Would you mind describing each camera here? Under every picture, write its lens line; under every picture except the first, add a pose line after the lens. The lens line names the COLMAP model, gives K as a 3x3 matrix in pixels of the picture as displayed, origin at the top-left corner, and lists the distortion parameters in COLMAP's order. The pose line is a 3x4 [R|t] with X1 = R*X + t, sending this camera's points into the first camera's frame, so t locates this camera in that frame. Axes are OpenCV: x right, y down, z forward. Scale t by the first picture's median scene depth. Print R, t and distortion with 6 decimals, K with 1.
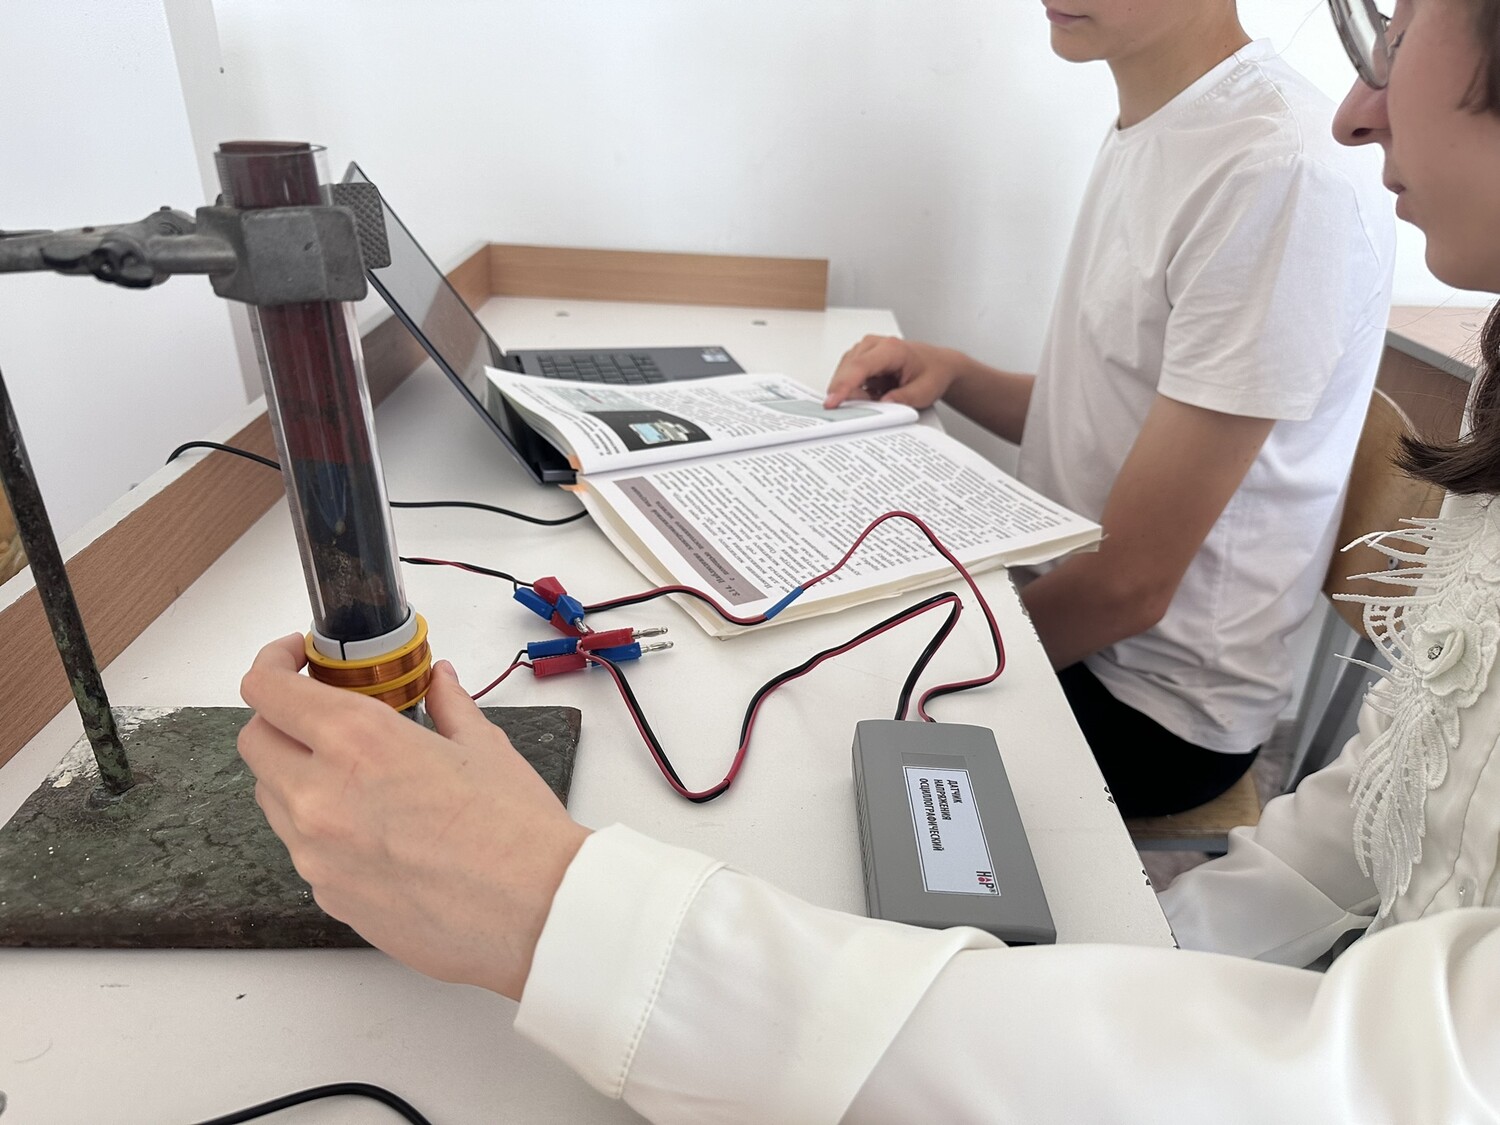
lens RADIAL K [[1011.2, 0, 750.0], [0, 1011.2, 562.5], [0, 0, 1]] dist [-0.008653, -0.002241]
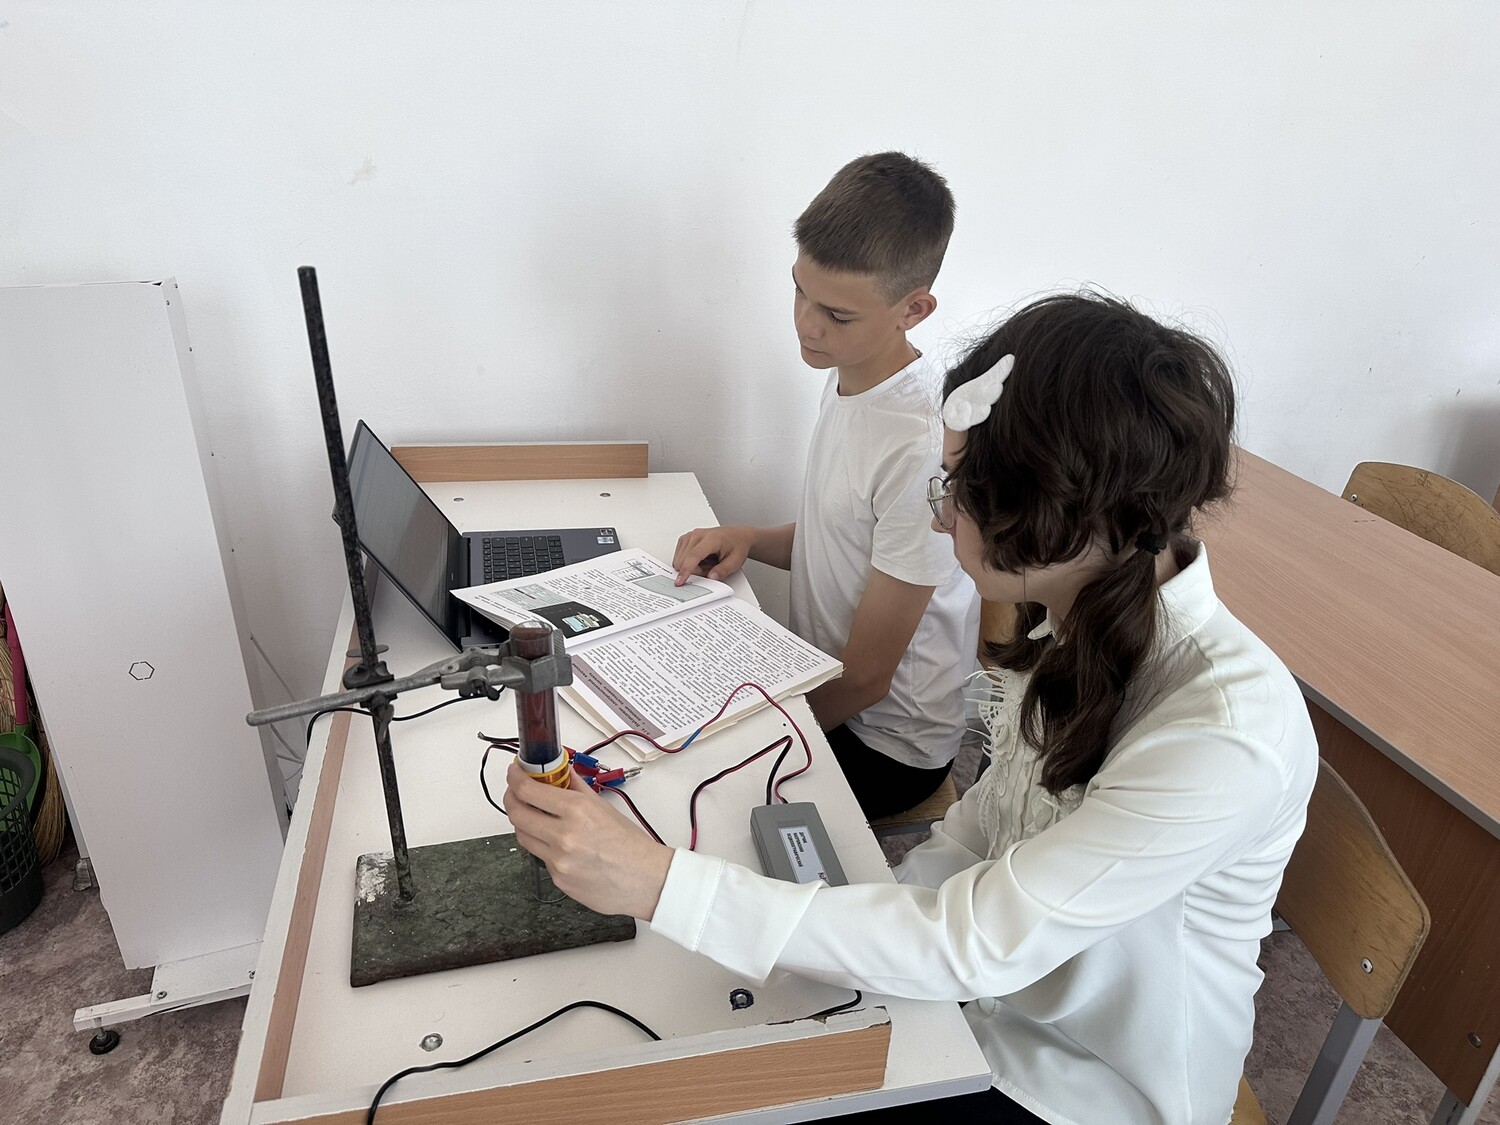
lens RADIAL K [[933.2, 0, 750.0], [0, 933.2, 562.5], [0, 0, 1]] dist [-0.007035, -0.001087]
pose [[0.975102, -0.057391, 0.214202, -0.142524], [0.056817, 0.998345, 0.008841, -0.225467], [-0.214355, 0.003549, 0.976749, -0.532844]]
